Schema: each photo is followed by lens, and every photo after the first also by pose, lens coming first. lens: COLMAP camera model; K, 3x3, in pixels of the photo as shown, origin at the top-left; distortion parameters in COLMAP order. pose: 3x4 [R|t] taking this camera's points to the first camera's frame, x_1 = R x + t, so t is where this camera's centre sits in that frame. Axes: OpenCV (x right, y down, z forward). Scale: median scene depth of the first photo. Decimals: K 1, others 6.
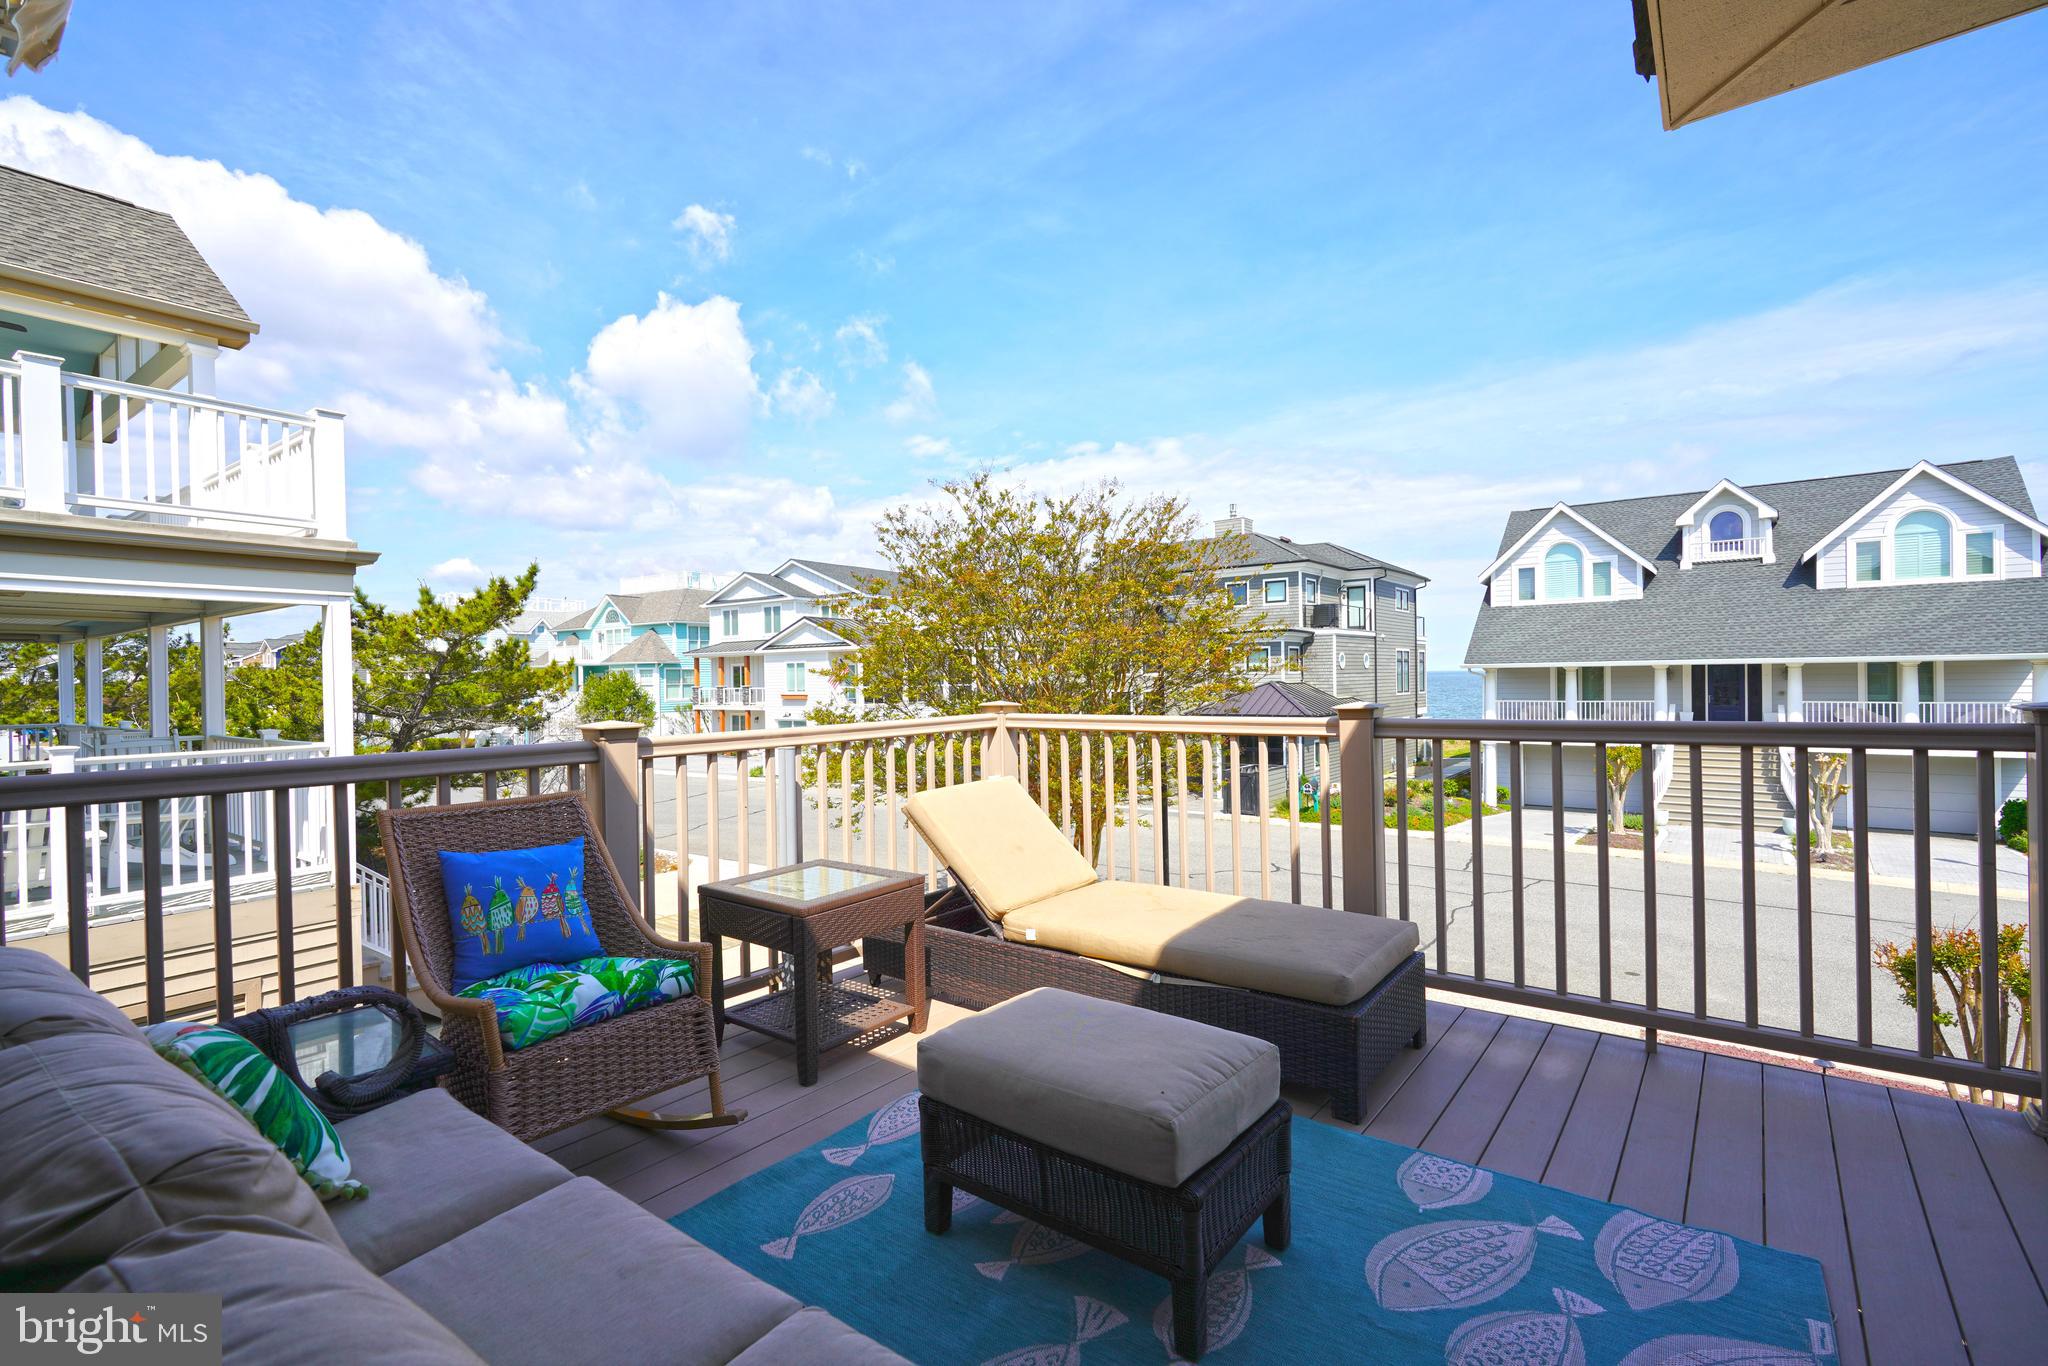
lens RADIAL K [[916.3, 0, 1023.2], [0, 916.3, 689.6], [0, 0, 1]] dist [-0.014522, 0.005660]
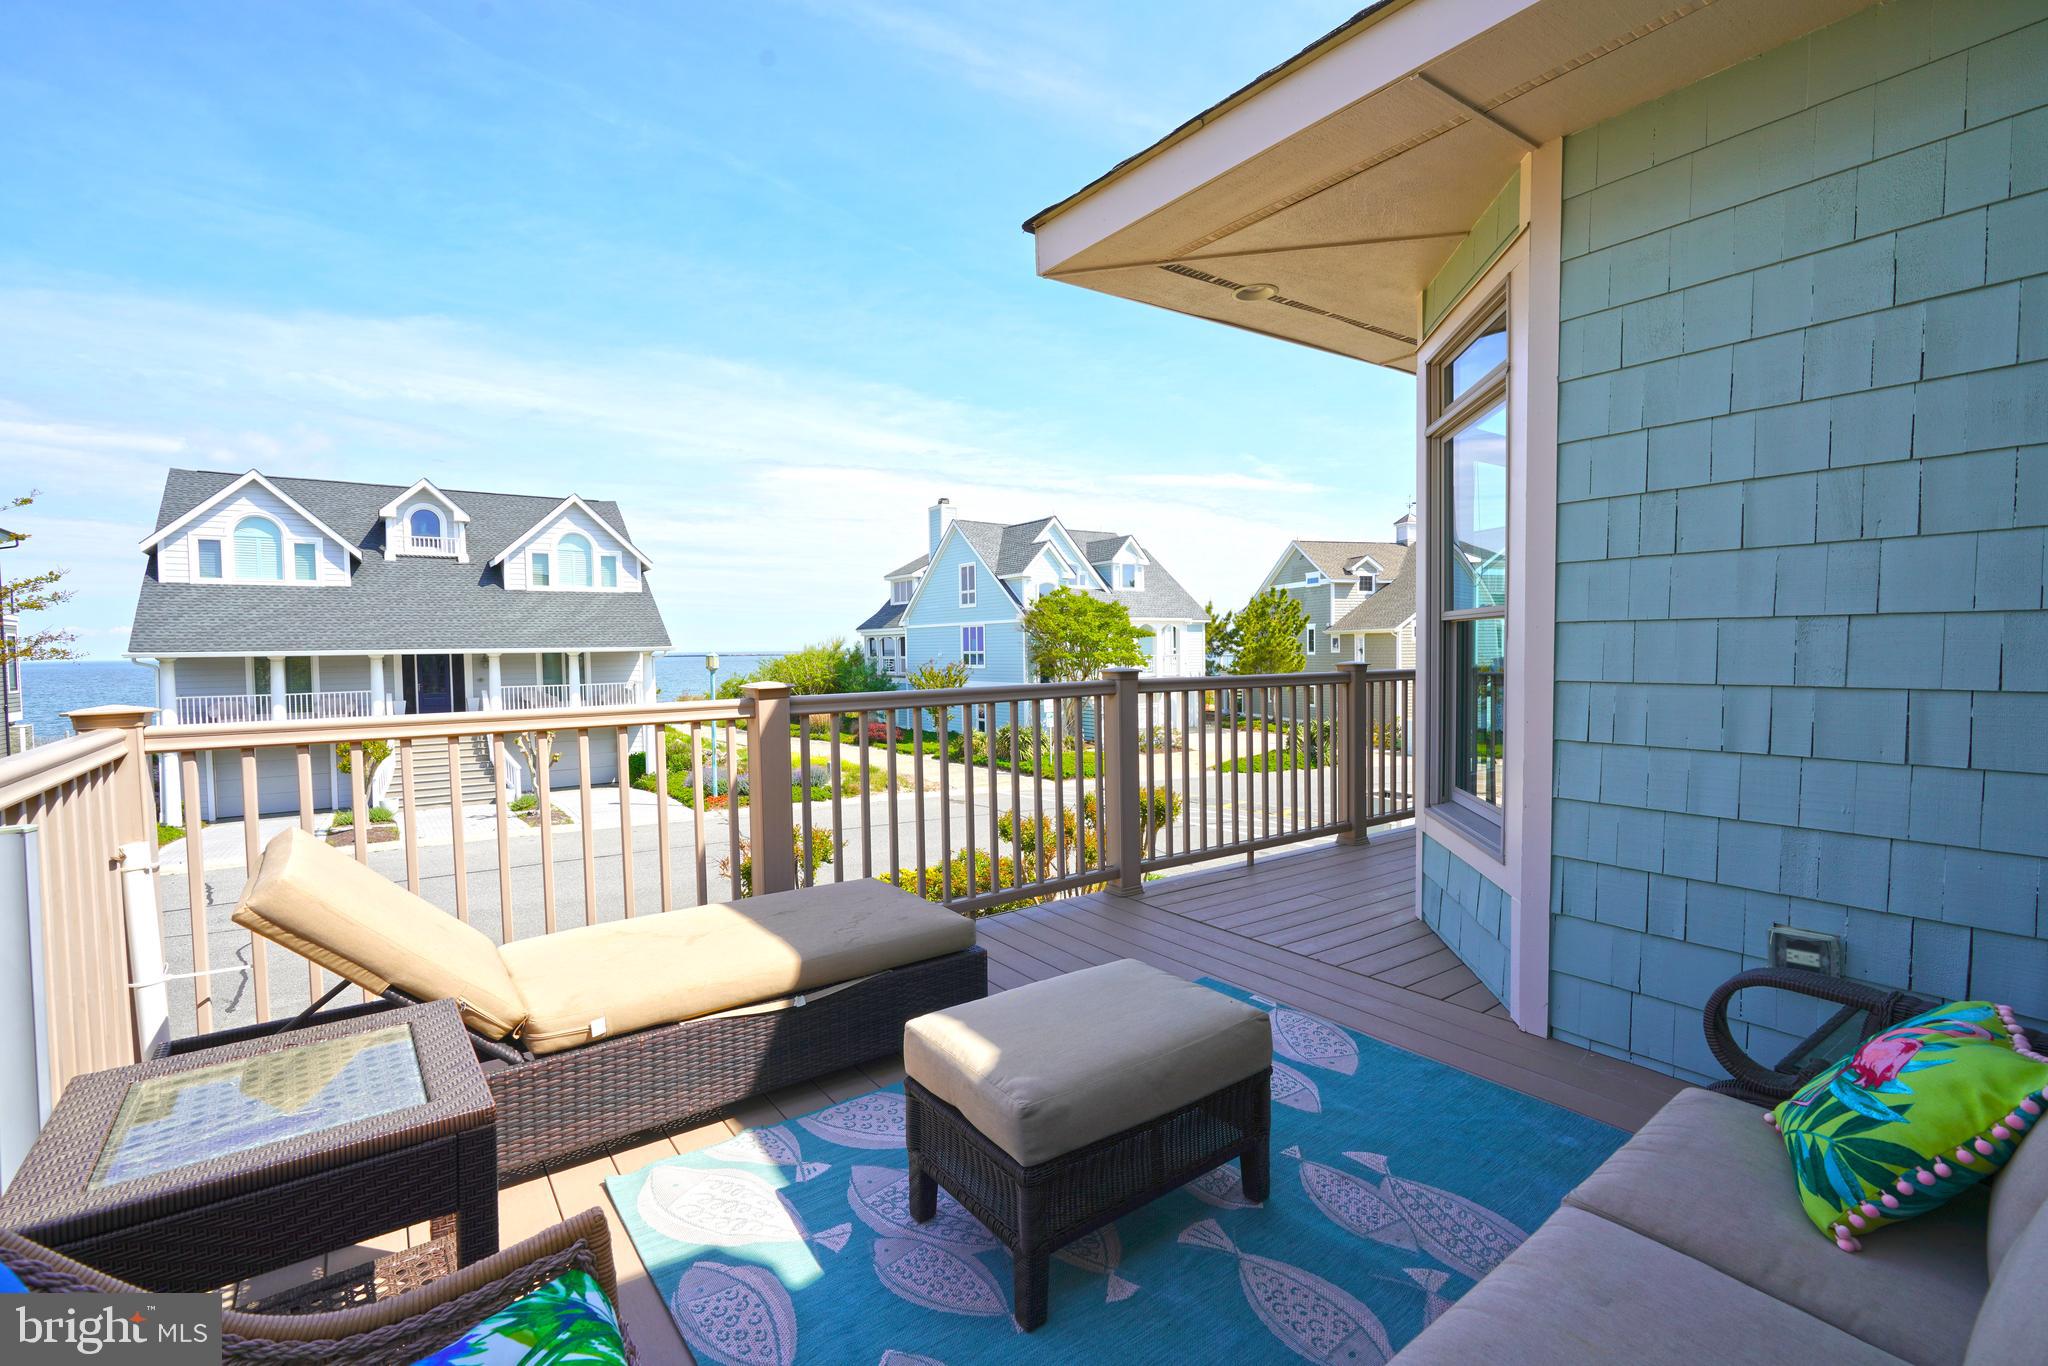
lens RADIAL K [[916.3, 0, 1015.1], [0, 916.3, 677.3], [0, 0, 1]] dist [-0.014522, 0.005660]
pose [[0.253840, -0.020580, 0.967027, -0.083811], [0.024442, 0.999591, 0.014858, 0.000011], [-0.966937, 0.019865, 0.254239, 0.075131]]
